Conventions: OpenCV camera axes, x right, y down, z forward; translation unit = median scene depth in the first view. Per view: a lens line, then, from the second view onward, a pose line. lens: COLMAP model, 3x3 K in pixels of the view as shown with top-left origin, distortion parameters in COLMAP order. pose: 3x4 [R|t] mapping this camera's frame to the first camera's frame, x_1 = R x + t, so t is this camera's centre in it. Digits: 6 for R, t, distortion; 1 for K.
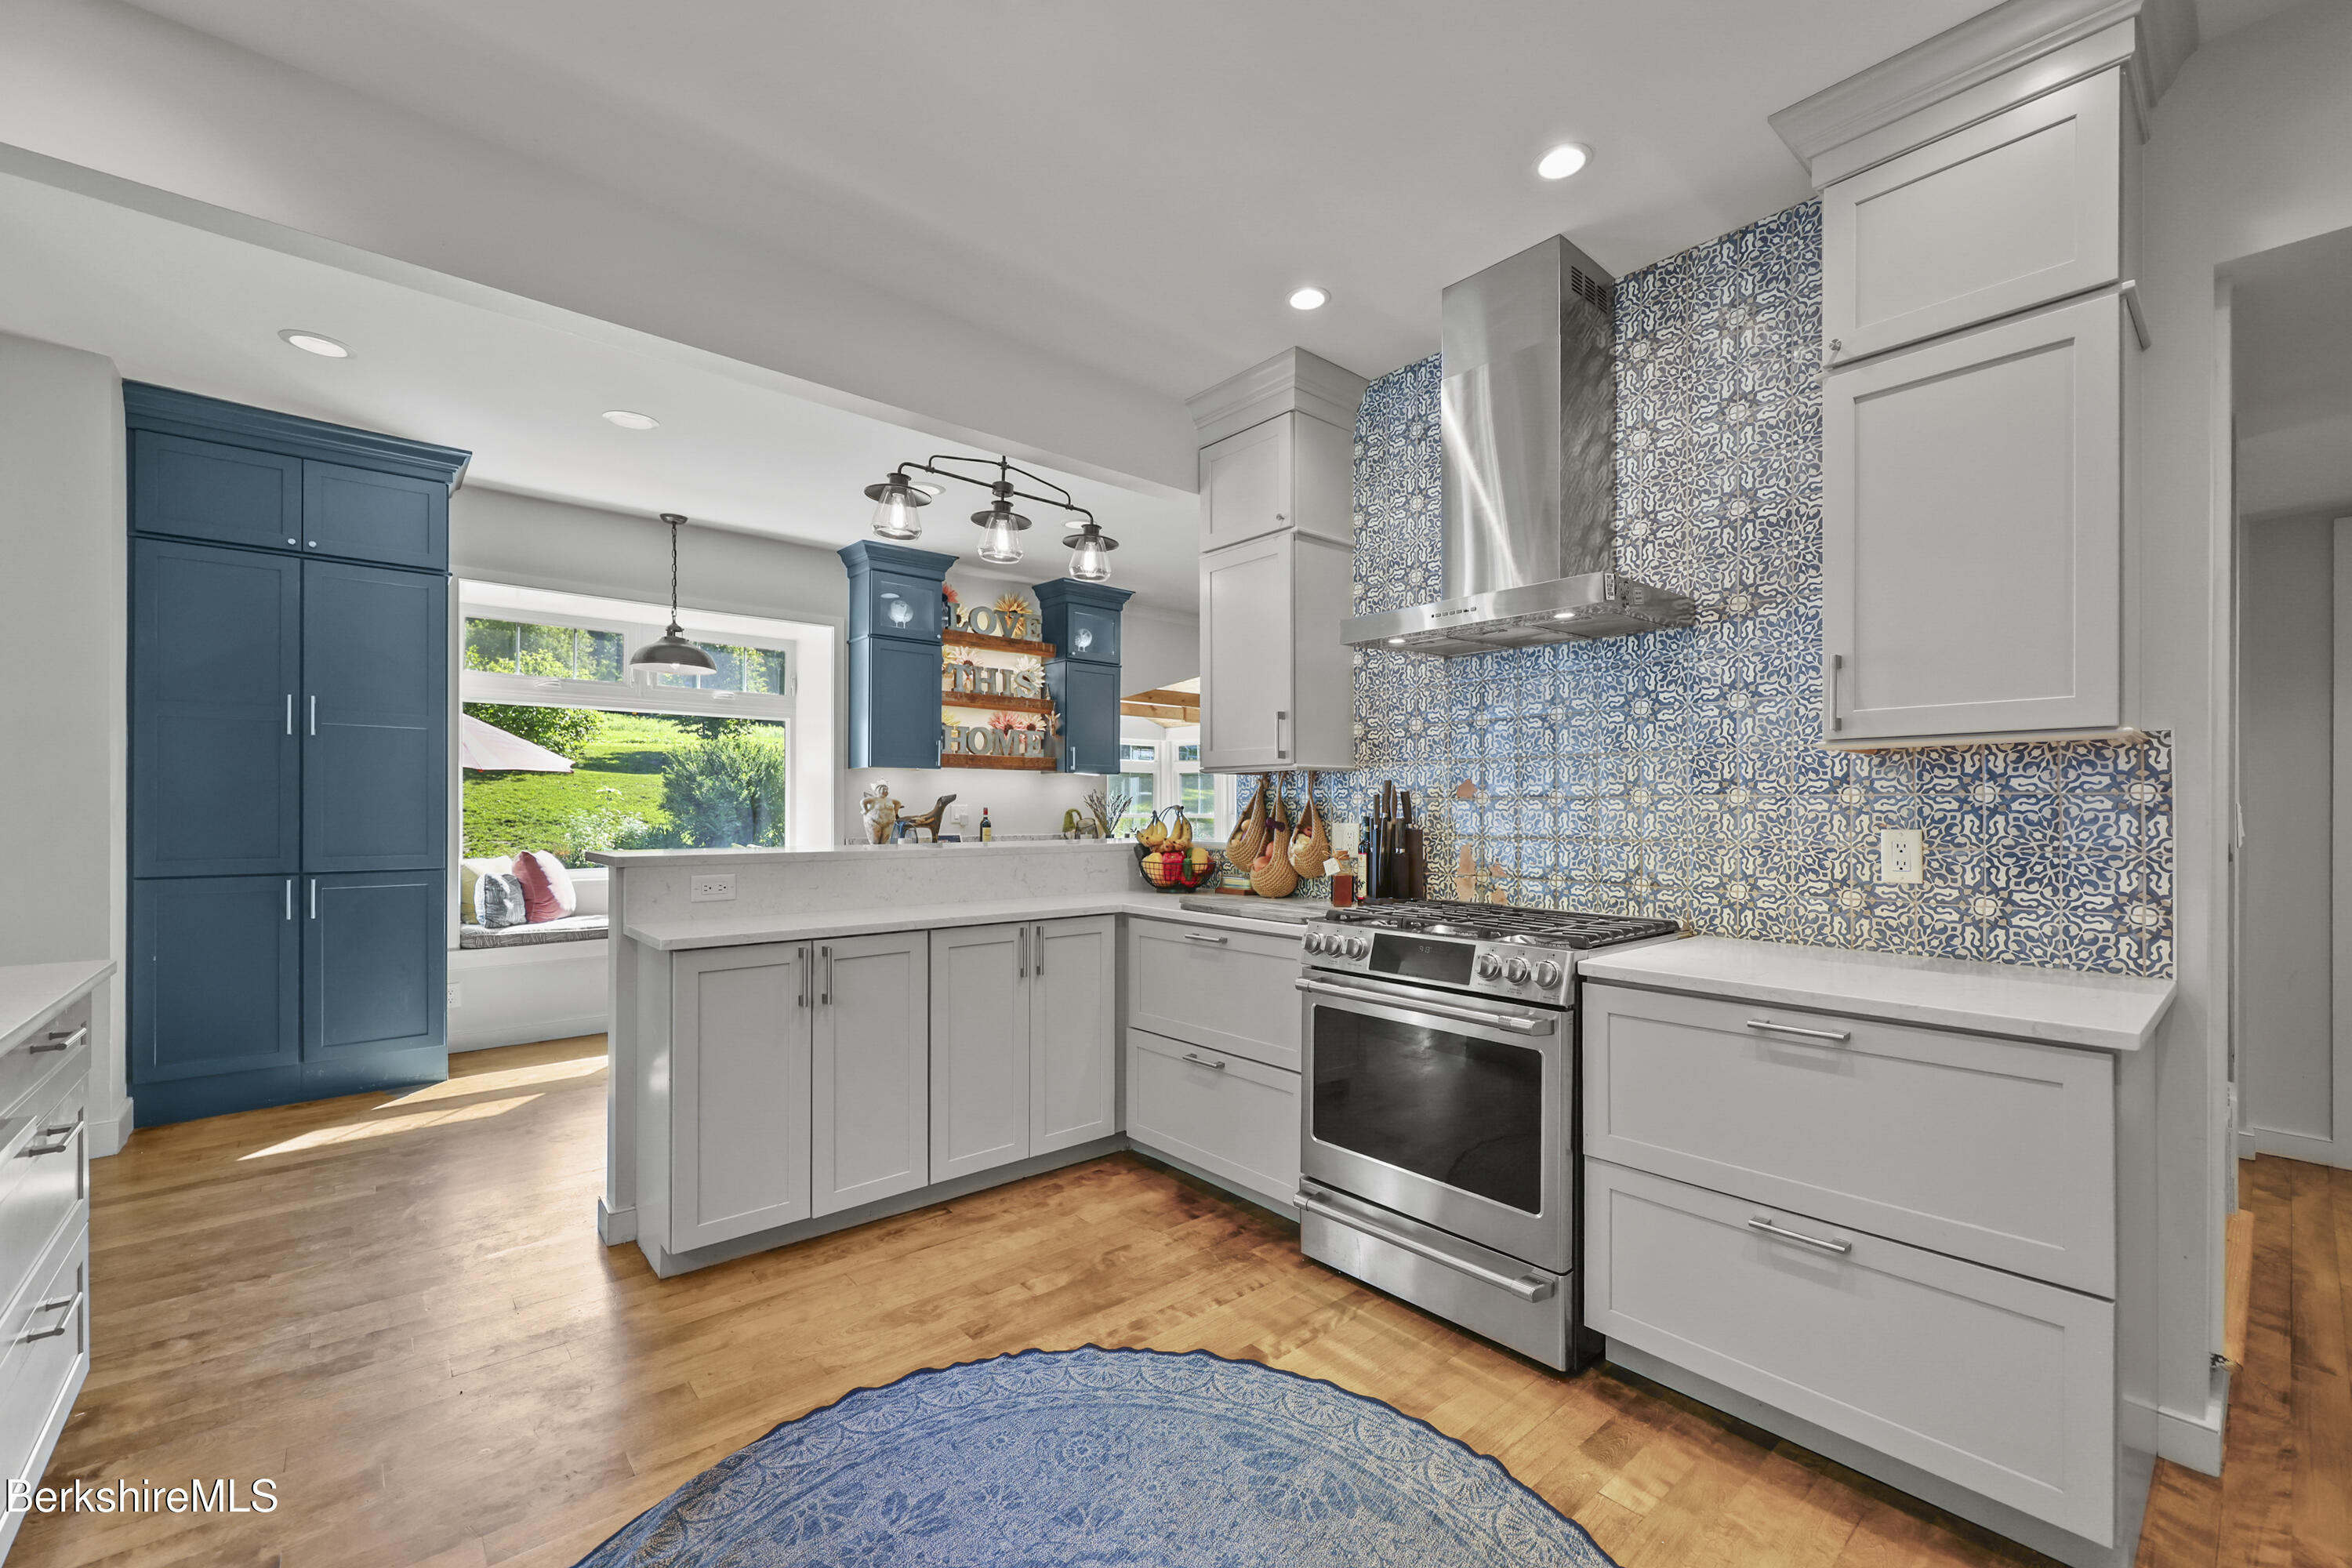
lens RADIAL K [[961.4, 0, 1188.7], [0, 961.4, 810.9], [0, 0, 1]] dist [0.000993, -0.000226]
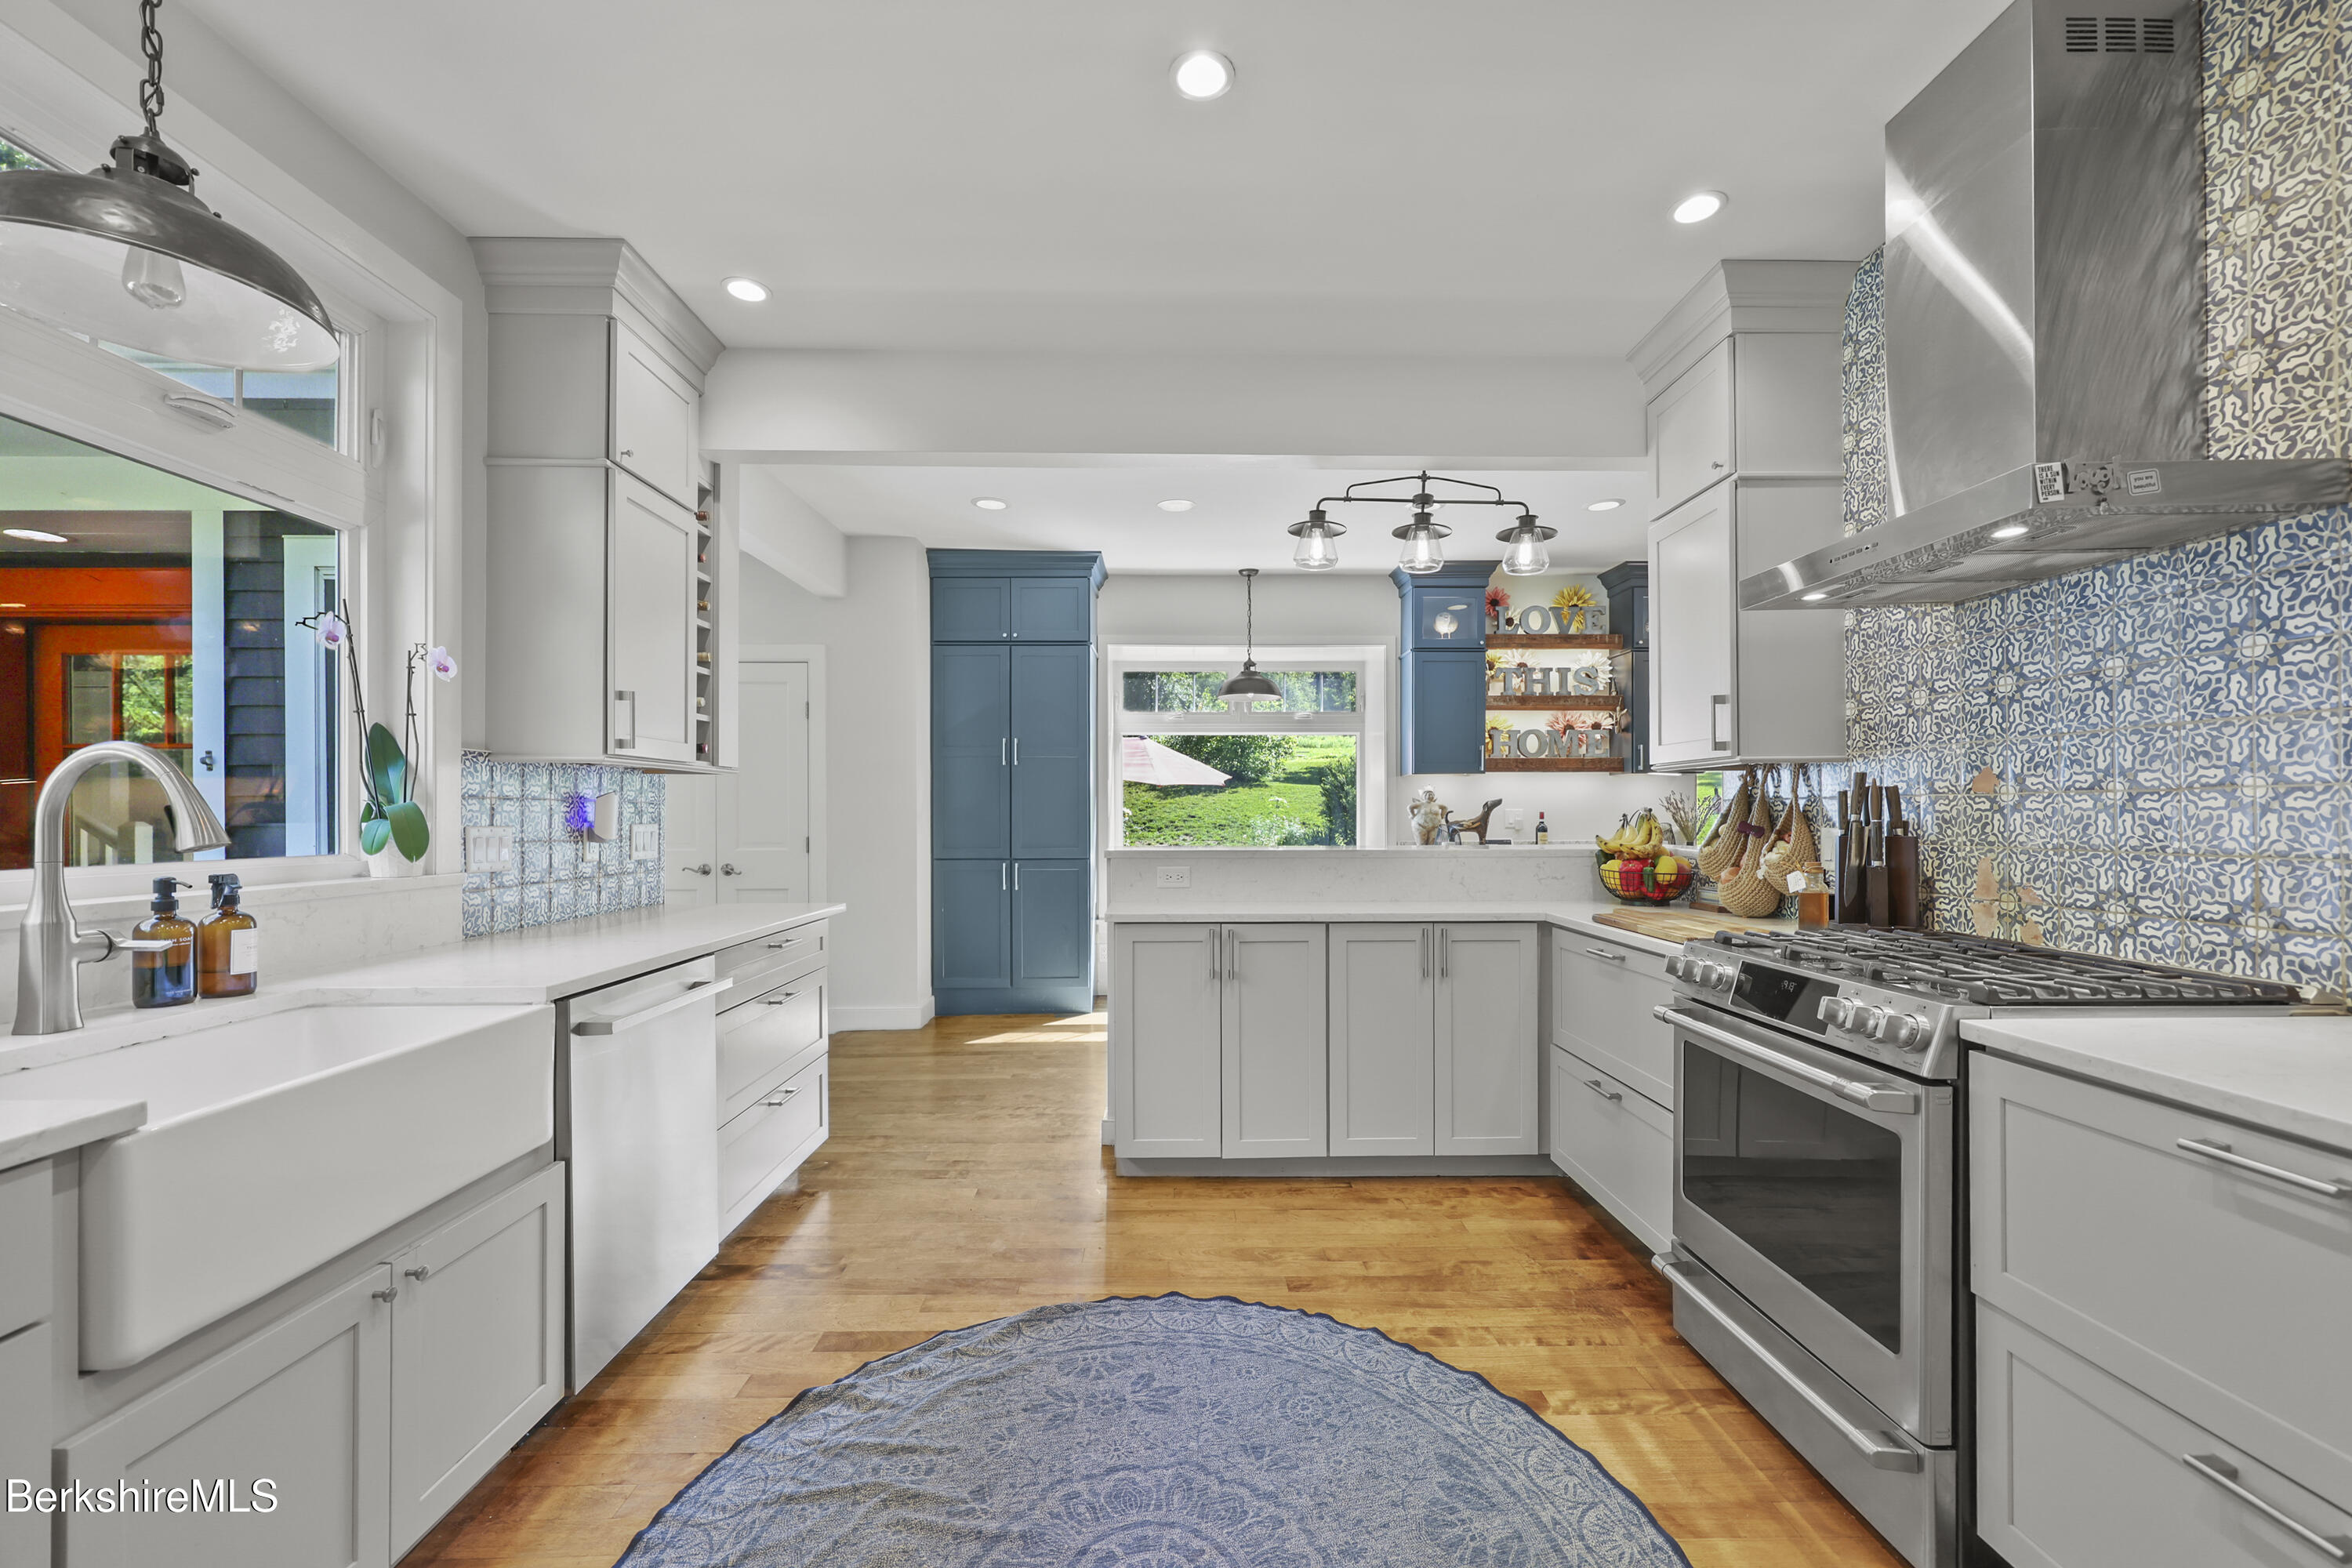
lens RADIAL K [[961.4, 0, 1185.1], [0, 961.4, 814.8], [0, 0, 1]] dist [0.000993, -0.000226]
pose [[0.765640, -0.003885, -0.643257, 0.306795], [0.002746, 0.999992, -0.002770, 0.003079], [0.643263, 0.000354, 0.765645, 0.057616]]
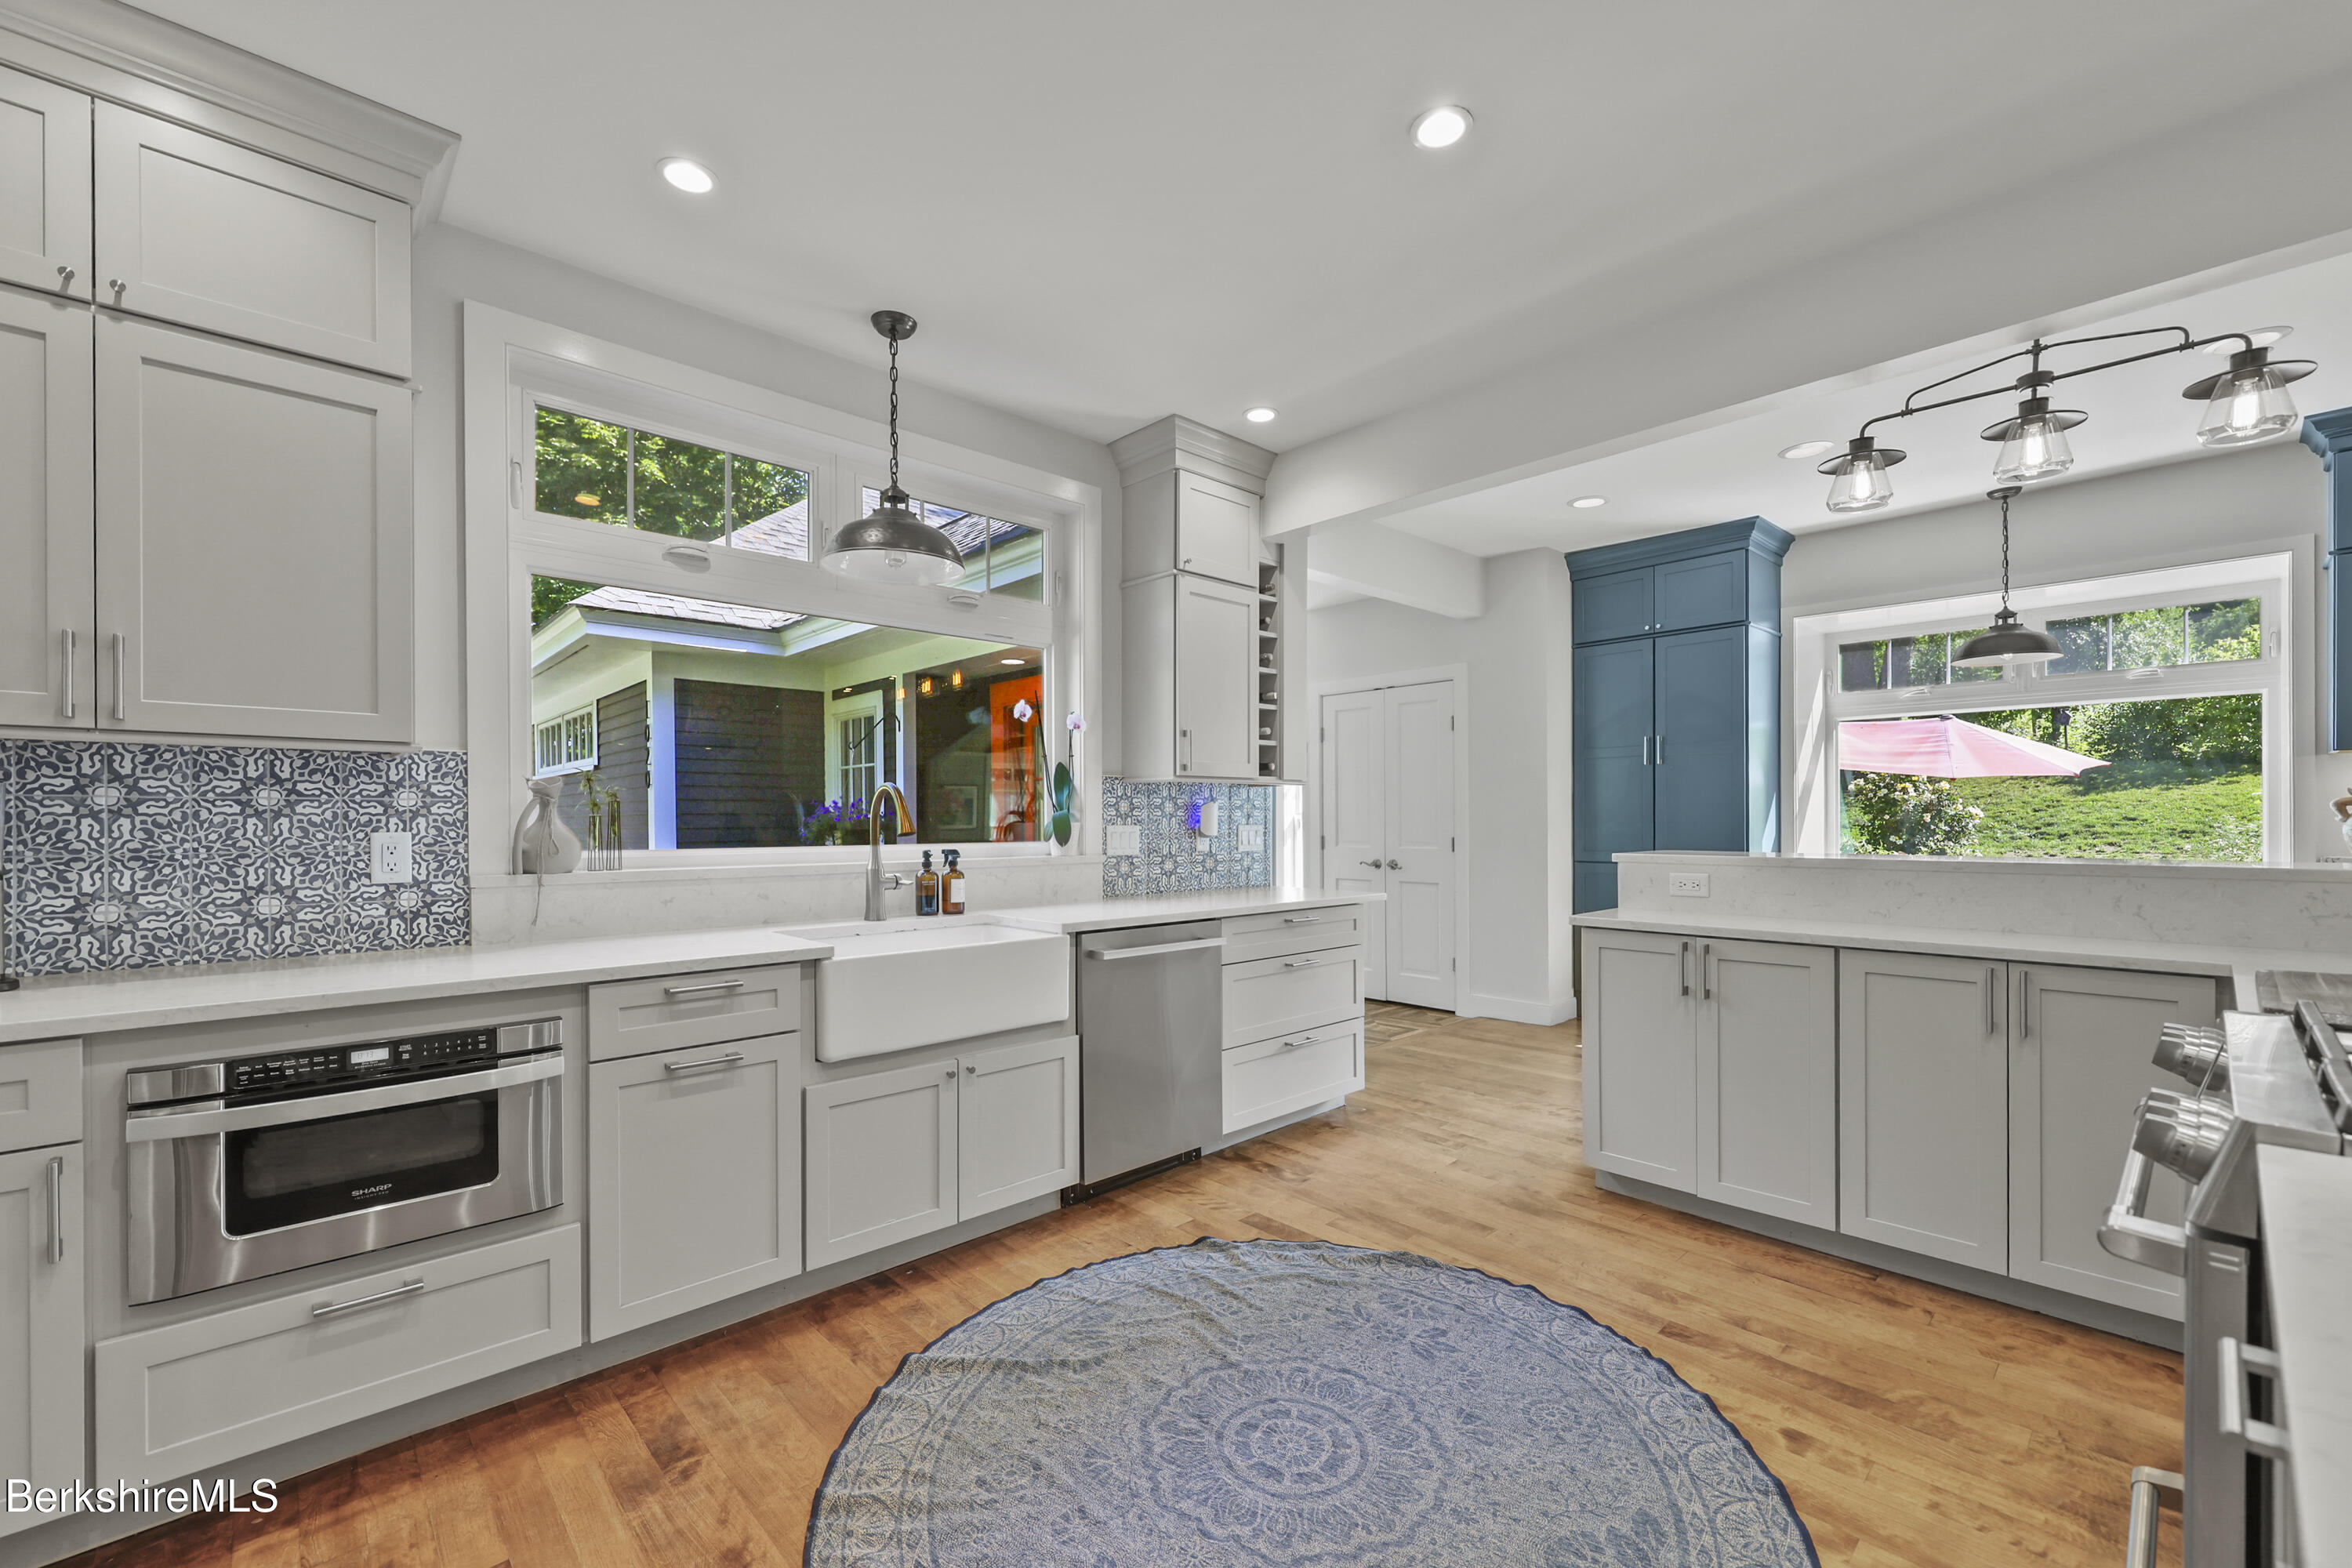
lens RADIAL K [[961.4, 0, 1183.1], [0, 961.4, 826.8], [0, 0, 1]] dist [0.000993, -0.000226]
pose [[0.036222, 0.004291, -0.999335, 0.596764], [0.002275, 0.999988, 0.004376, 0.005351], [0.999341, -0.002432, 0.036212, 0.353824]]
